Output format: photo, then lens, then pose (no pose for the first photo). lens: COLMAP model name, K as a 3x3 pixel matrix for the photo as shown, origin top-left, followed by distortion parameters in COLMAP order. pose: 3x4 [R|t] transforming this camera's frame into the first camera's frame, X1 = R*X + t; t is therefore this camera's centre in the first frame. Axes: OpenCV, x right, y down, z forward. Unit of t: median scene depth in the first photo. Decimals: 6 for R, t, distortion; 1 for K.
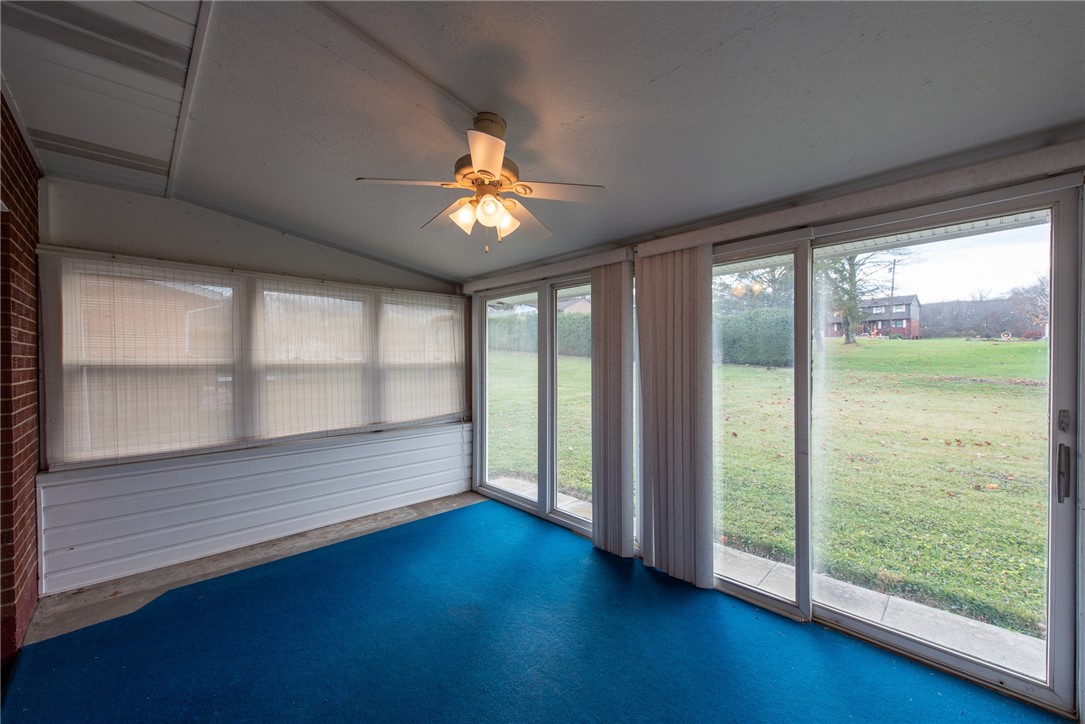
lens RADIAL K [[423.3, 0, 546.9], [0, 423.3, 366.9], [0, 0, 1]] dist [0.011941, 0.000129]
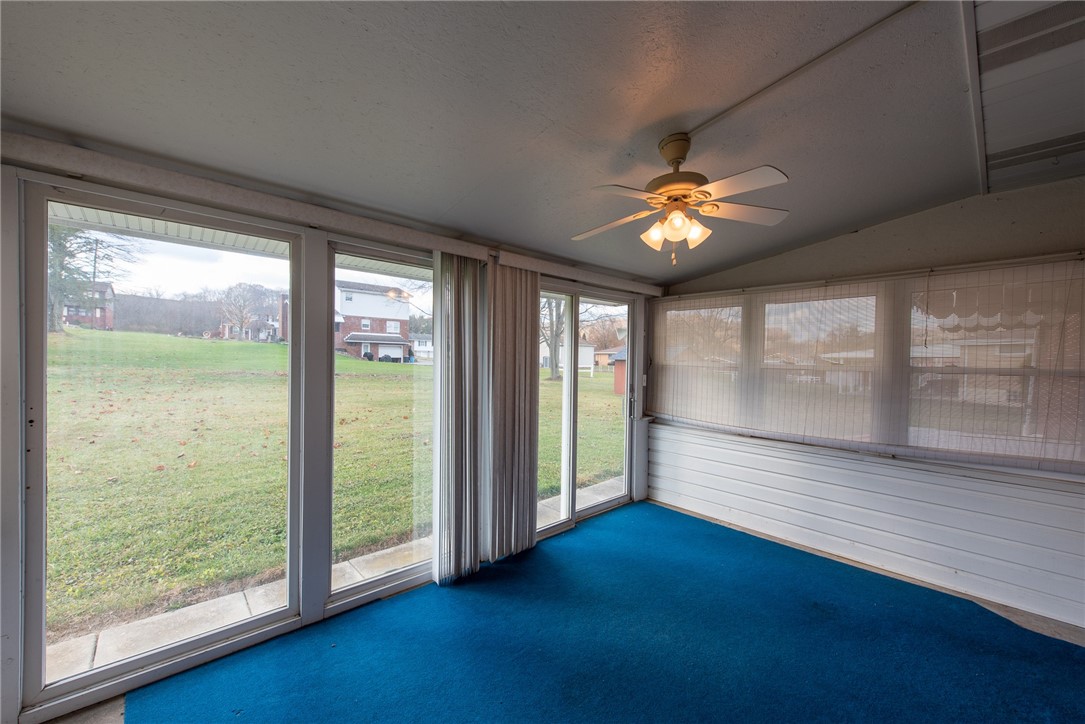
lens RADIAL K [[429.6, 0, 538.8], [0, 429.6, 363.9], [0, 0, 1]] dist [0.009695, -0.005077]
pose [[0.015359, -0.007157, 0.999856, -0.587917], [-0.001095, 0.999974, 0.007174, -0.016490], [-0.999881, -0.001205, 0.015351, 0.637054]]
